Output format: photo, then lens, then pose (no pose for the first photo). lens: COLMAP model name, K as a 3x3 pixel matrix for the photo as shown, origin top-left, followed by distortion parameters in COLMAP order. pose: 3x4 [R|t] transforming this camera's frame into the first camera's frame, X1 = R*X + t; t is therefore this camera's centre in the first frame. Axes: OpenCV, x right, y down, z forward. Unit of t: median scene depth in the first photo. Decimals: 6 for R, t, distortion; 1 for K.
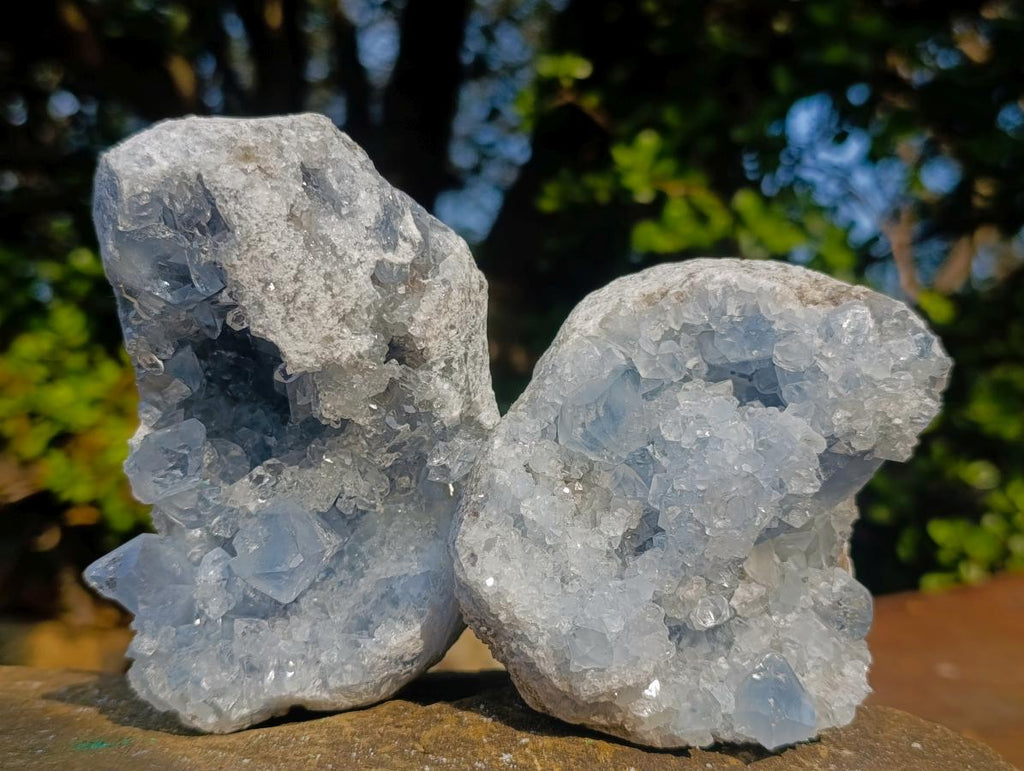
lens RADIAL K [[1533.6, 0, 512.0], [0, 1533.6, 385.5], [0, 0, 1]] dist [0.359387, -2.172541]
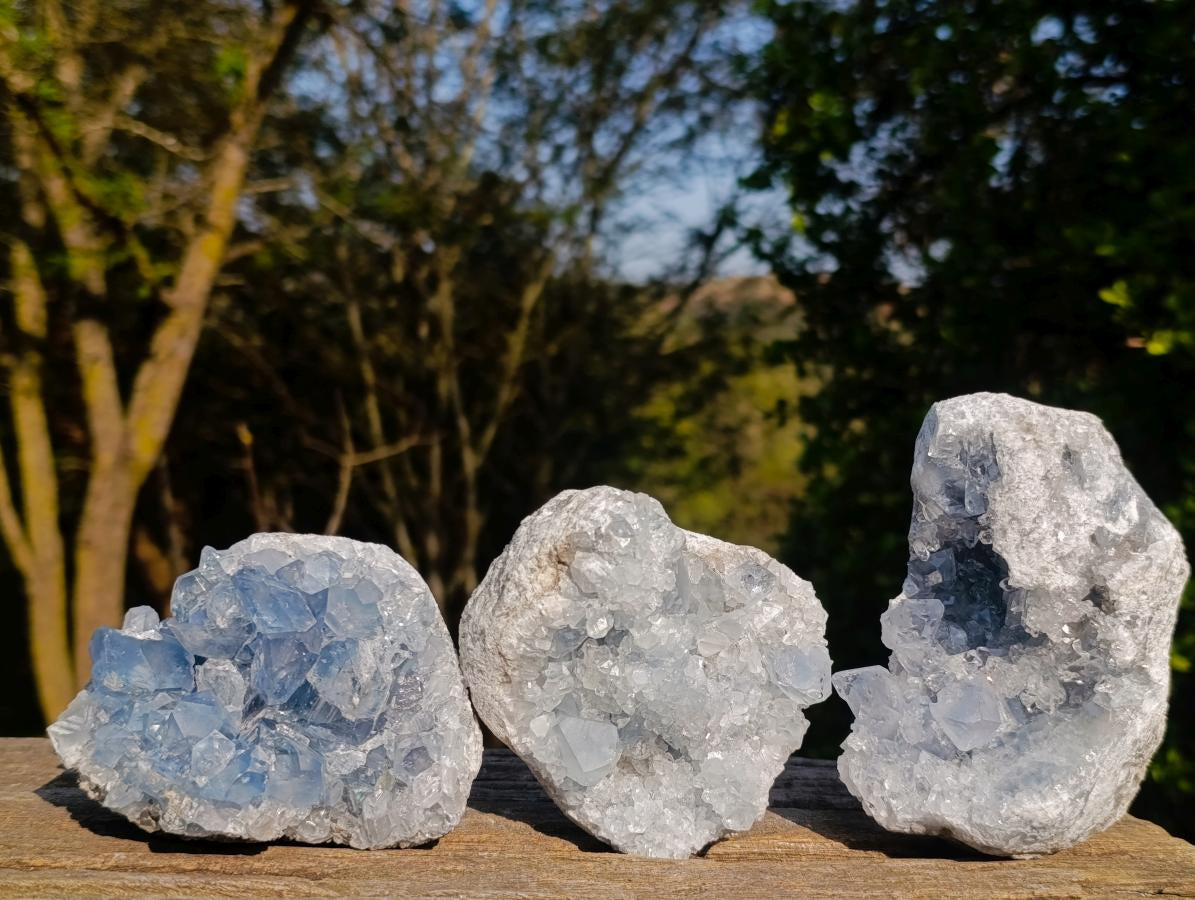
lens RADIAL K [[1789.7, 0, 597.5], [0, 1789.7, 450.0], [0, 0, 1]] dist [0.359387, -2.172541]
pose [[0.852540, 0.268856, -0.448210, 0.233141], [-0.323224, 0.945110, -0.047886, 0.074191], [0.410733, 0.185697, 0.892645, -0.616578]]
